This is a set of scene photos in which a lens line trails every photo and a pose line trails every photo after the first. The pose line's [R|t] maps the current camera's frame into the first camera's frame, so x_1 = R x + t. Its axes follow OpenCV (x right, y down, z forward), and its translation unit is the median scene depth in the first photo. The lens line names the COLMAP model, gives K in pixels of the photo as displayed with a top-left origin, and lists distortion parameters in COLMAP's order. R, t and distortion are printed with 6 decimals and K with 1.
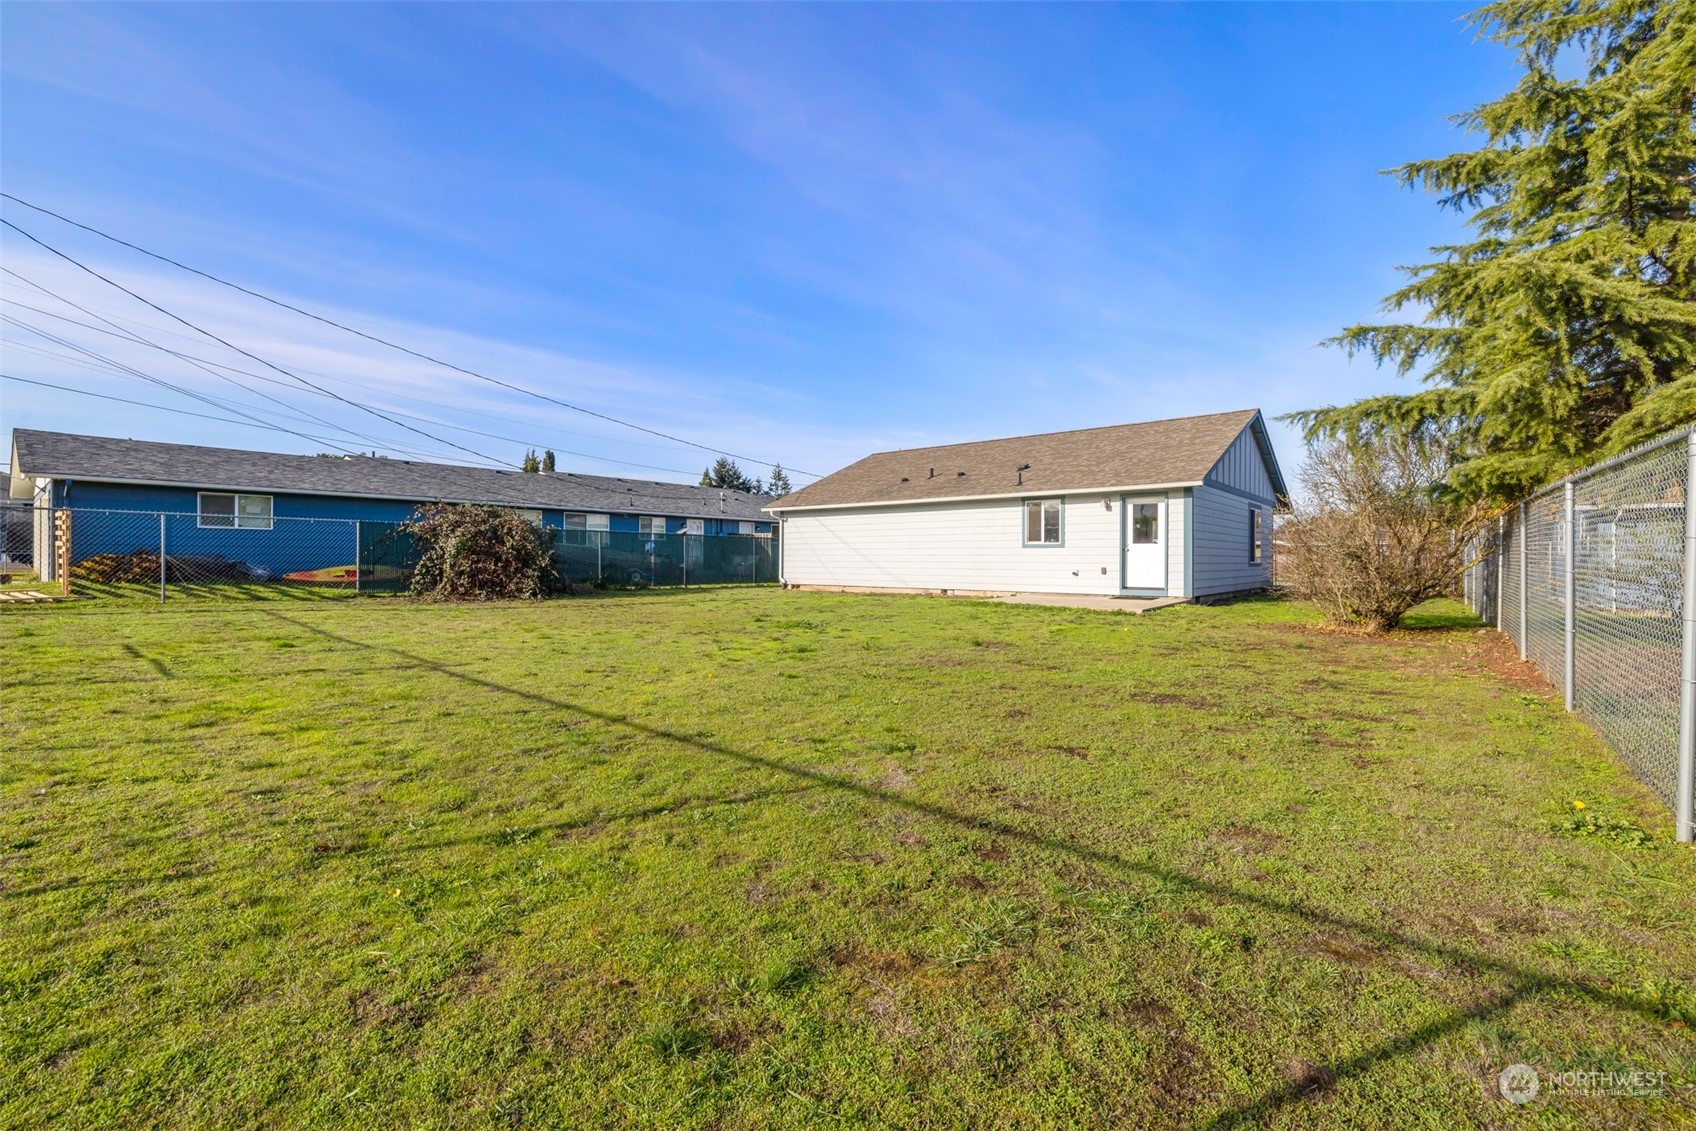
lens RADIAL K [[729.1, 0, 850.0], [0, 729.1, 556.1], [0, 0, 1]] dist [-0.002331, -0.000030]
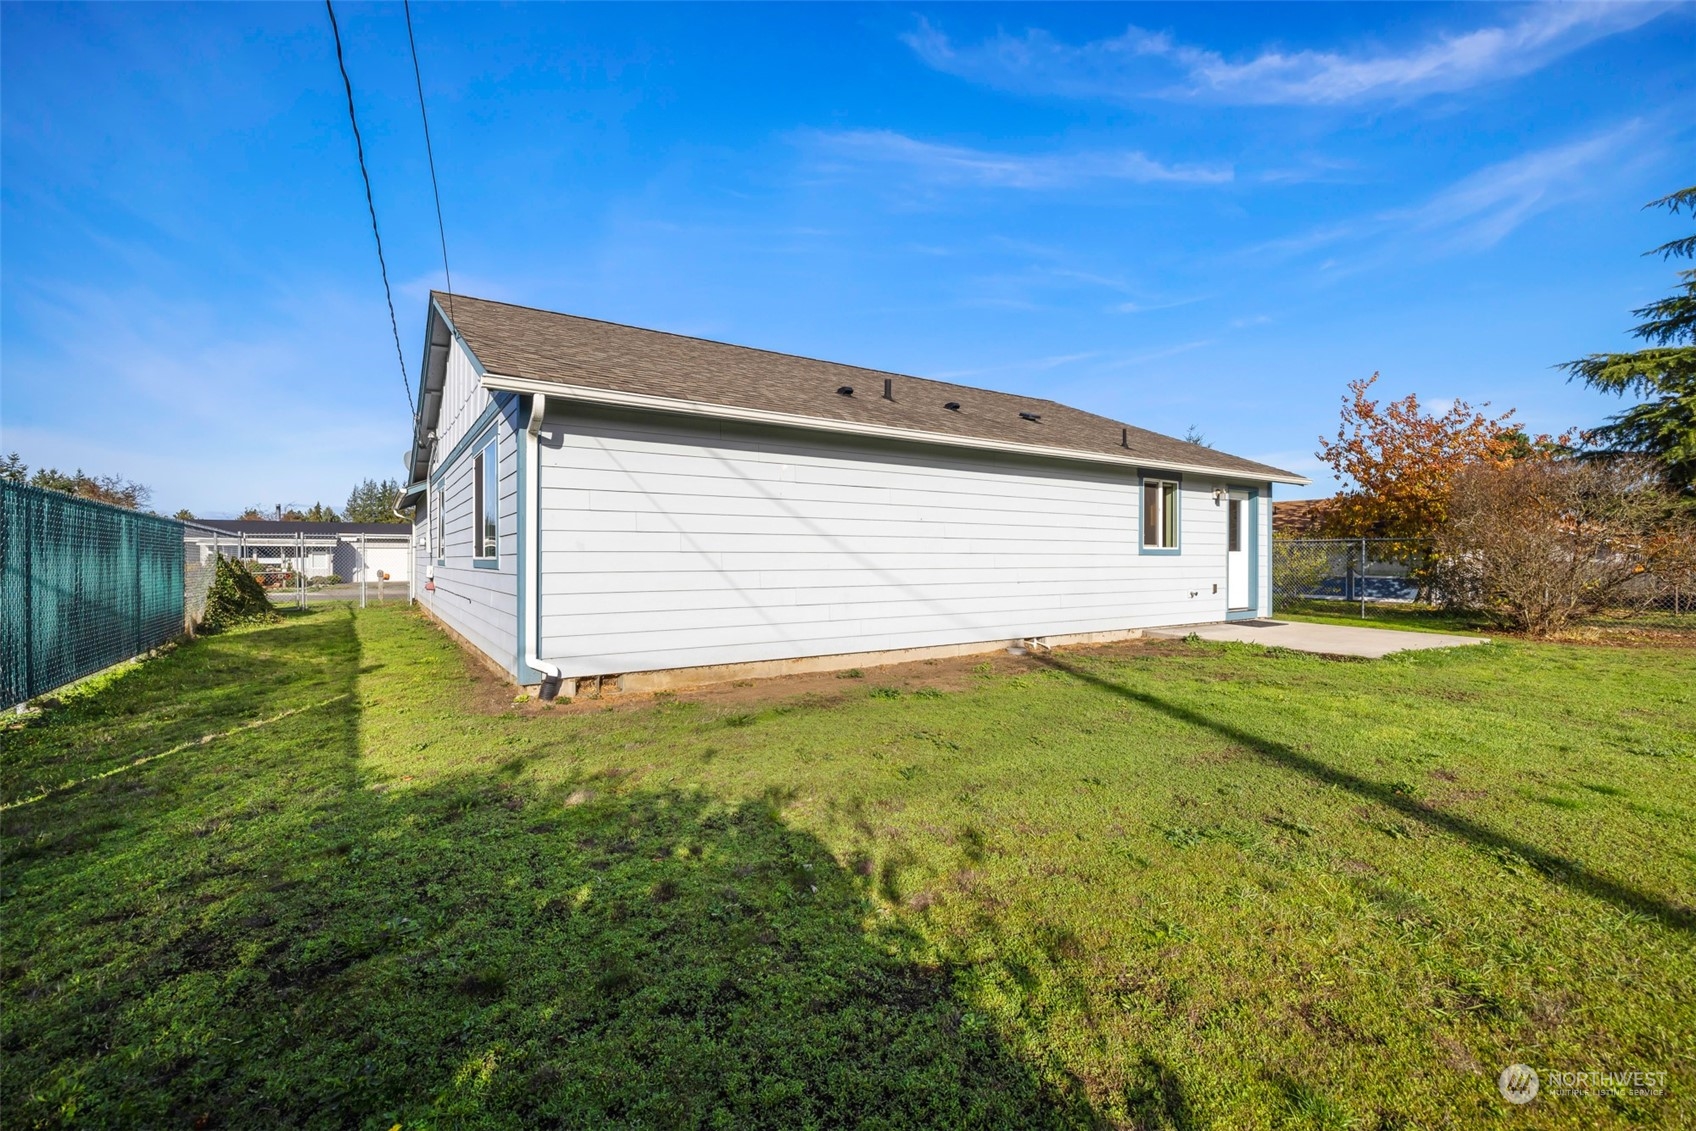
lens RADIAL K [[729.1, 0, 844.6], [0, 729.1, 552.1], [0, 0, 1]] dist [-0.002331, -0.000030]
pose [[0.281552, 0.012229, 0.959468, -0.407502], [0.000012, 0.999919, -0.012748, -0.006178], [-0.959546, 0.003601, 0.281529, 1.065778]]
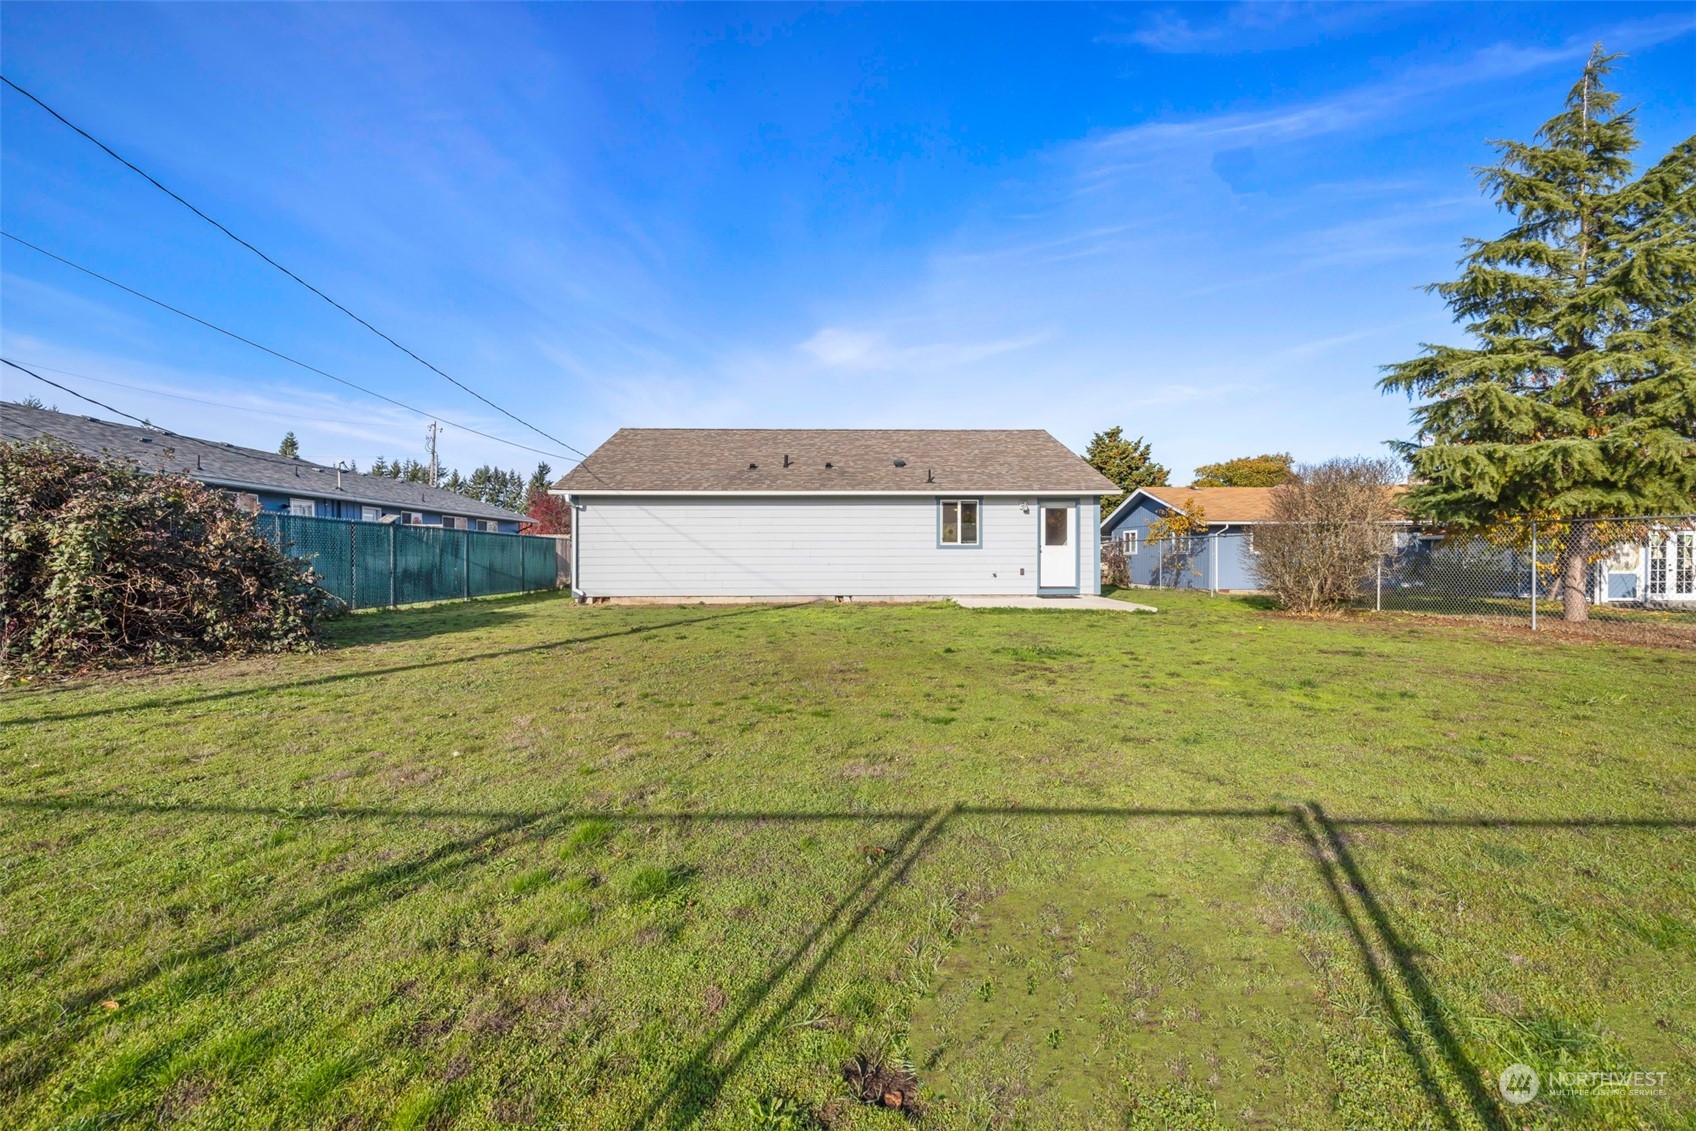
lens RADIAL K [[729.1, 0, 843.3], [0, 729.1, 563.8], [0, 0, 1]] dist [-0.002331, -0.000030]
pose [[0.738173, -0.012301, 0.674500, -0.499478], [0.000917, 0.999851, 0.017230, -0.008500], [-0.674611, -0.012100, 0.738074, 0.378271]]
